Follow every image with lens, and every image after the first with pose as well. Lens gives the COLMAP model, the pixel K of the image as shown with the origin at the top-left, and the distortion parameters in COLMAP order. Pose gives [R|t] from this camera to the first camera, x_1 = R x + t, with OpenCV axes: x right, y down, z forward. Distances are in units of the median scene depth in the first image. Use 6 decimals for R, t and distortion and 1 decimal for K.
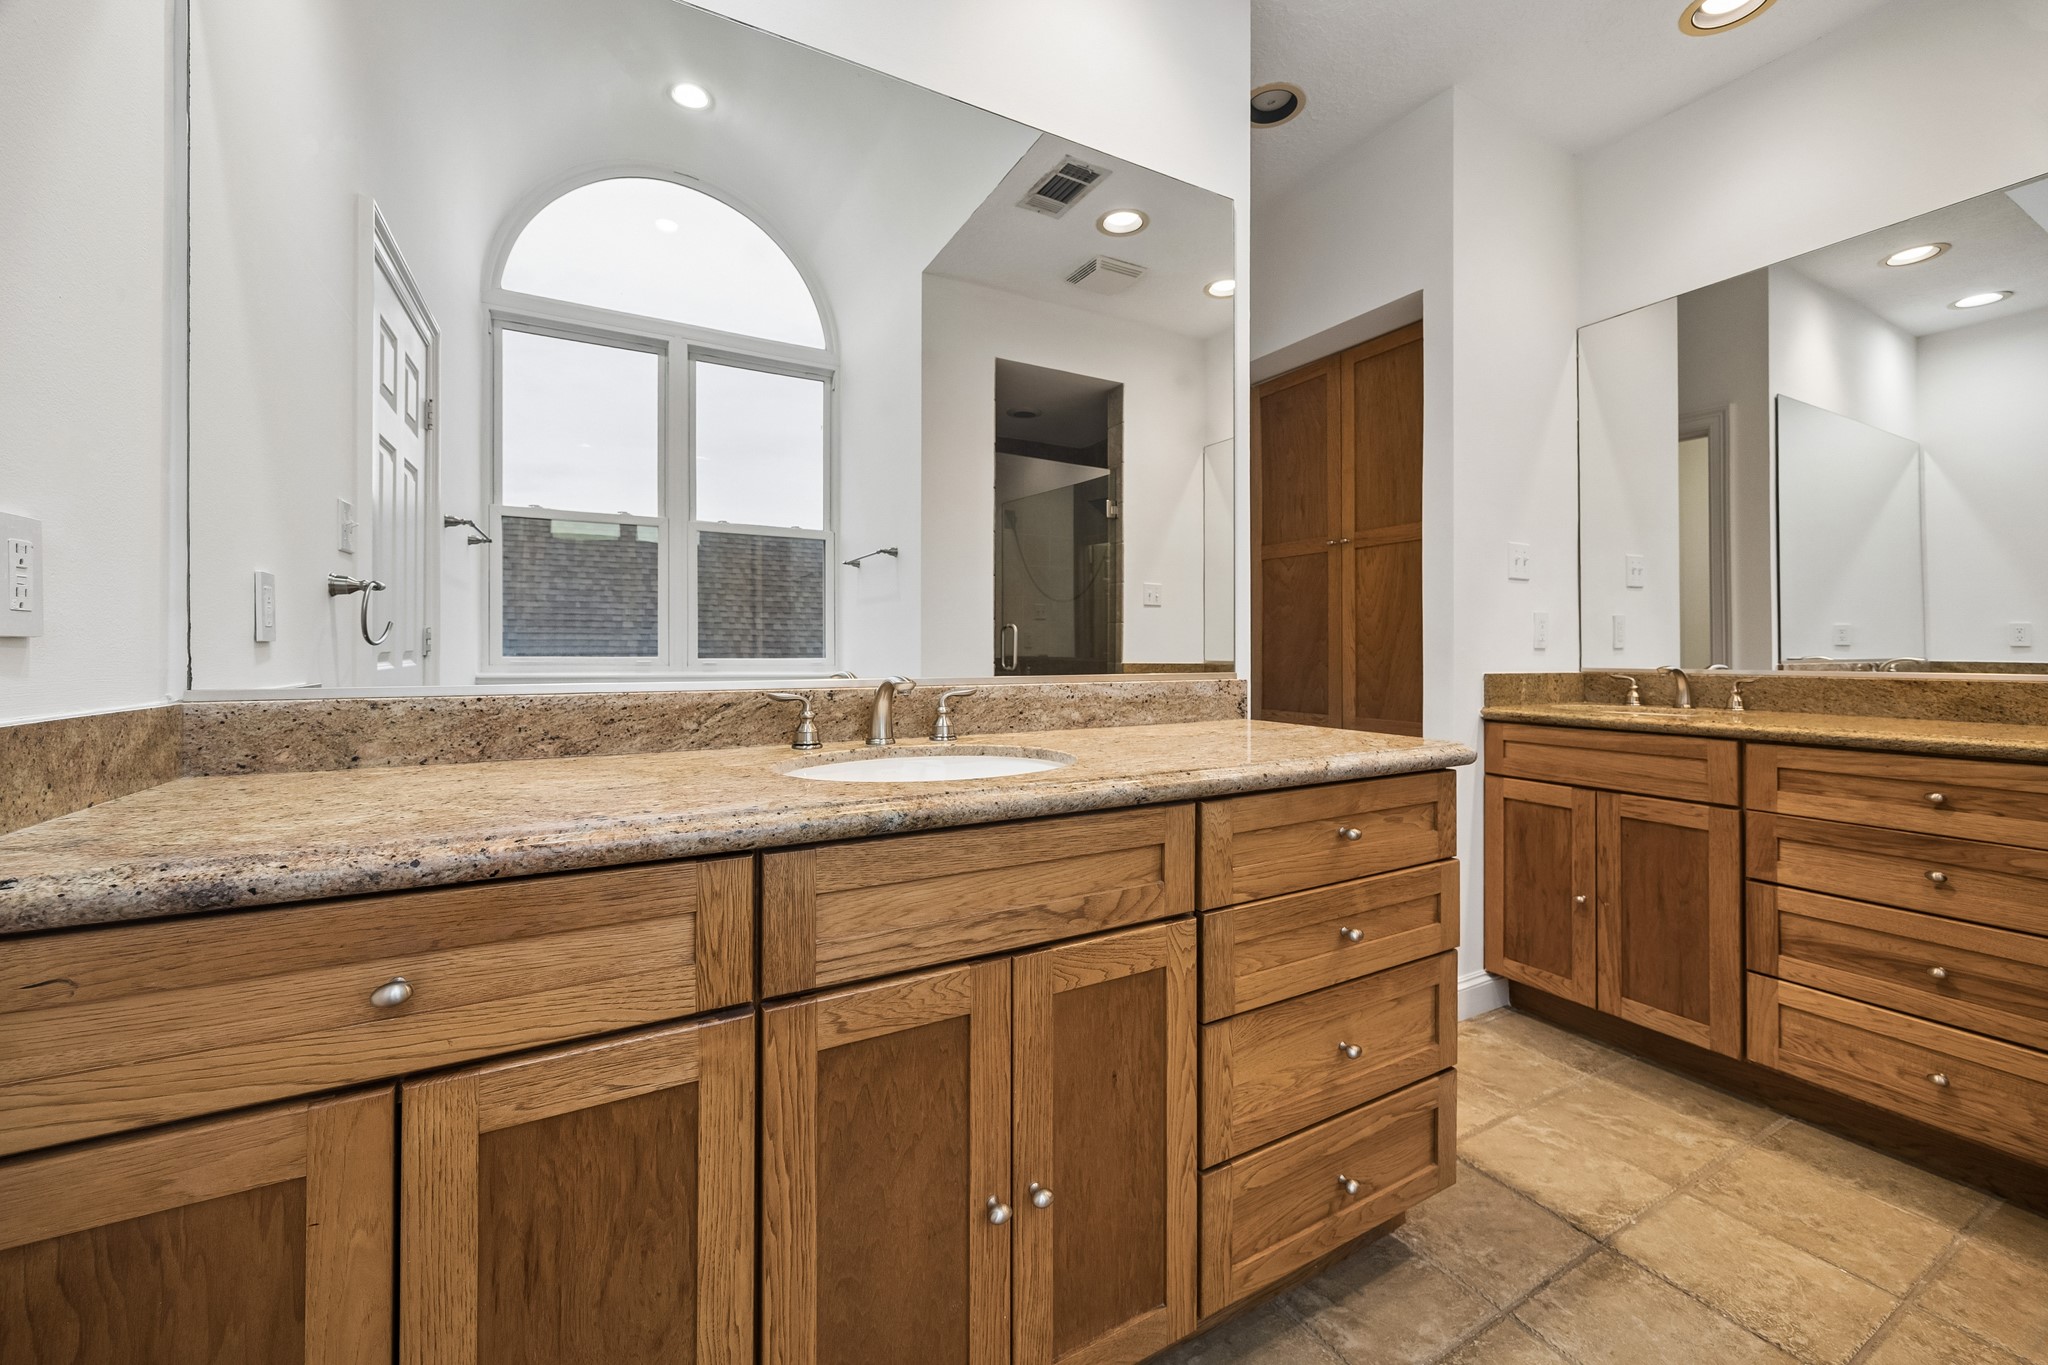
lens RADIAL K [[791.7, 0, 1023.6], [0, 791.7, 652.6], [0, 0, 1]] dist [0.000642, -0.000163]
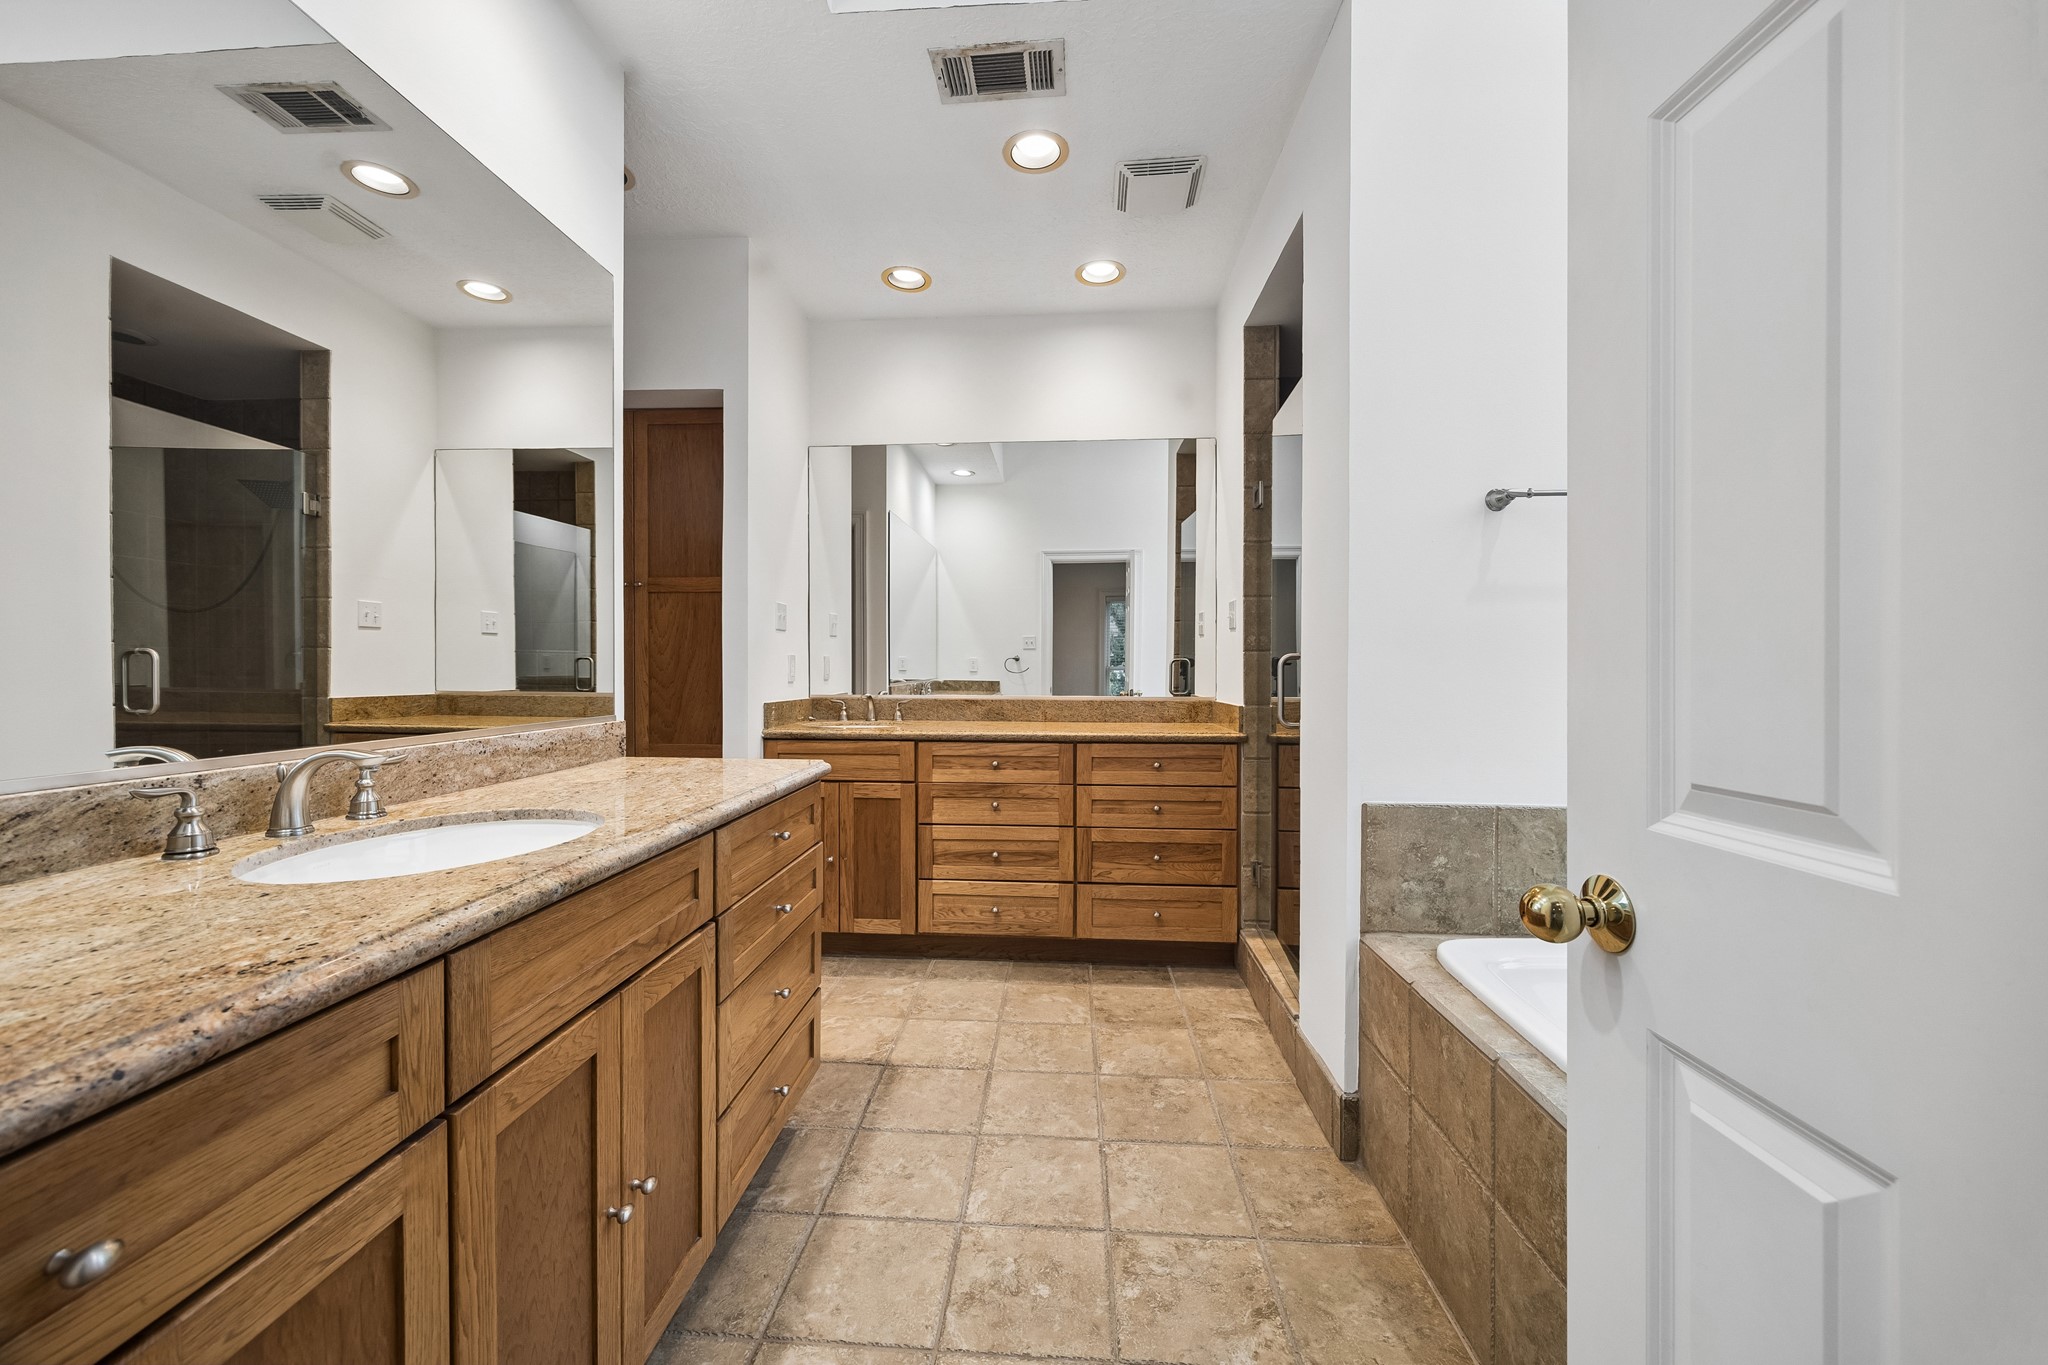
lens RADIAL K [[775.7, 0, 1024.0], [0, 775.7, 682.5], [0, 0, 1]] dist [0.000412, 0.000071]
pose [[0.526796, -0.014636, 0.849866, -0.391195], [-0.005349, 0.999775, 0.020533, -0.050771], [-0.849975, -0.015363, 0.526599, -0.041780]]
